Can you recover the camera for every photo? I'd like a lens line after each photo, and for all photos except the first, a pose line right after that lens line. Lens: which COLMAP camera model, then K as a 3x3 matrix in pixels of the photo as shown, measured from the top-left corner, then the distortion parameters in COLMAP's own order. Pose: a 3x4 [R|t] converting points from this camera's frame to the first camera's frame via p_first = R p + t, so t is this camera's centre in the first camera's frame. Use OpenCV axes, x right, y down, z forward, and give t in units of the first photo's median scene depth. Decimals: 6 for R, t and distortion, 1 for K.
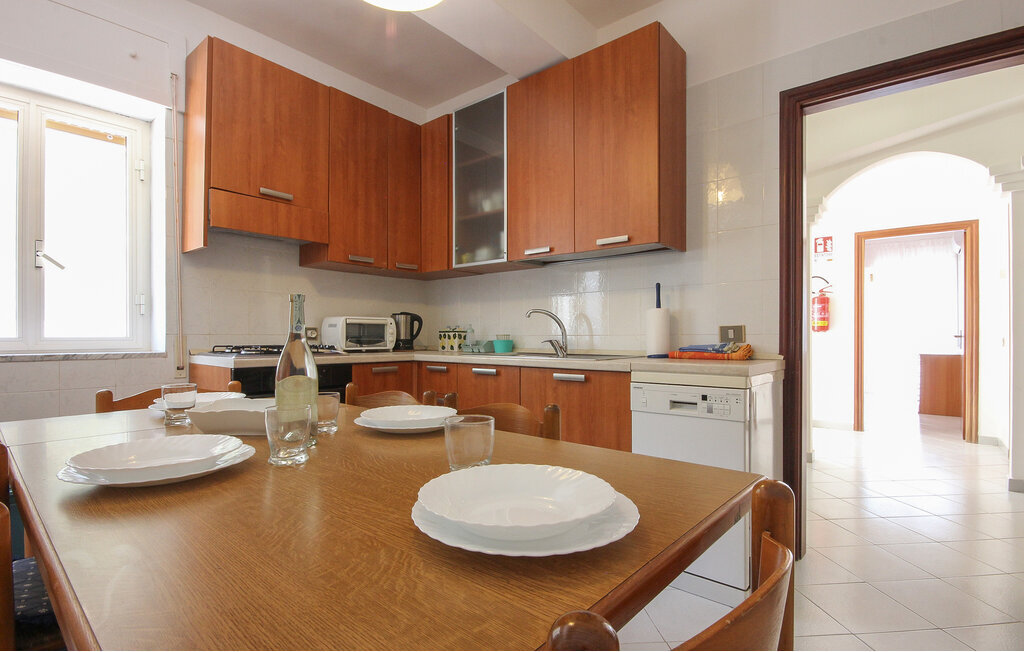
lens RADIAL K [[494.6, 0, 508.3], [0, 494.6, 329.9], [0, 0, 1]] dist [-0.003138, -0.008236]
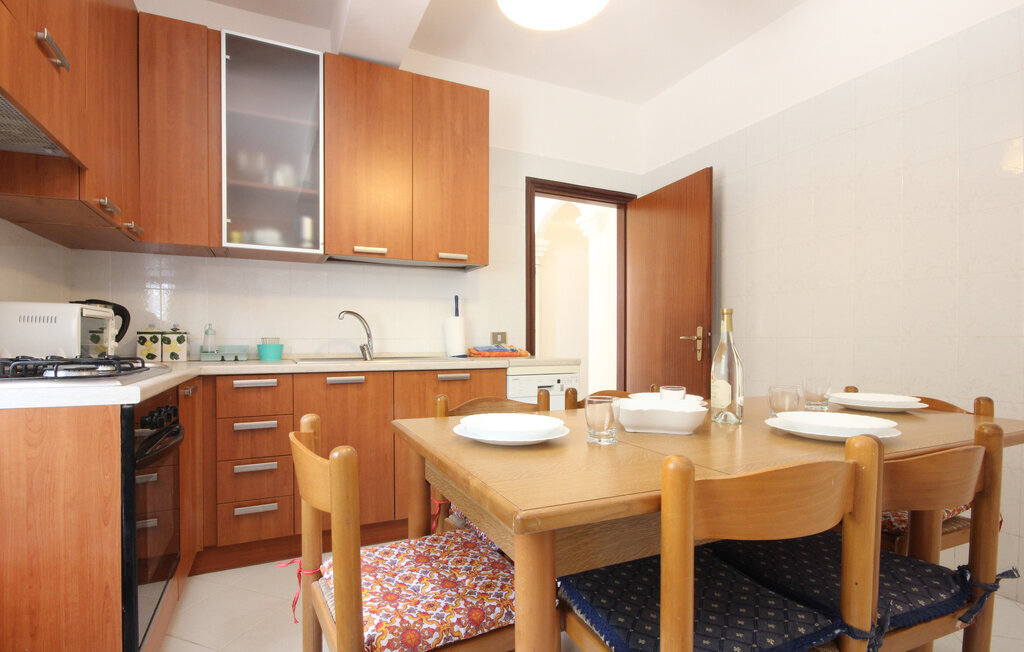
lens RADIAL K [[494.6, 0, 507.3], [0, 494.6, 336.2], [0, 0, 1]] dist [-0.003138, -0.008236]
pose [[0.401172, 0.004782, 0.915990, -0.756199], [-0.012577, 0.999921, 0.000288, 0.002469], [-0.915916, -0.011636, 0.401200, 0.400057]]
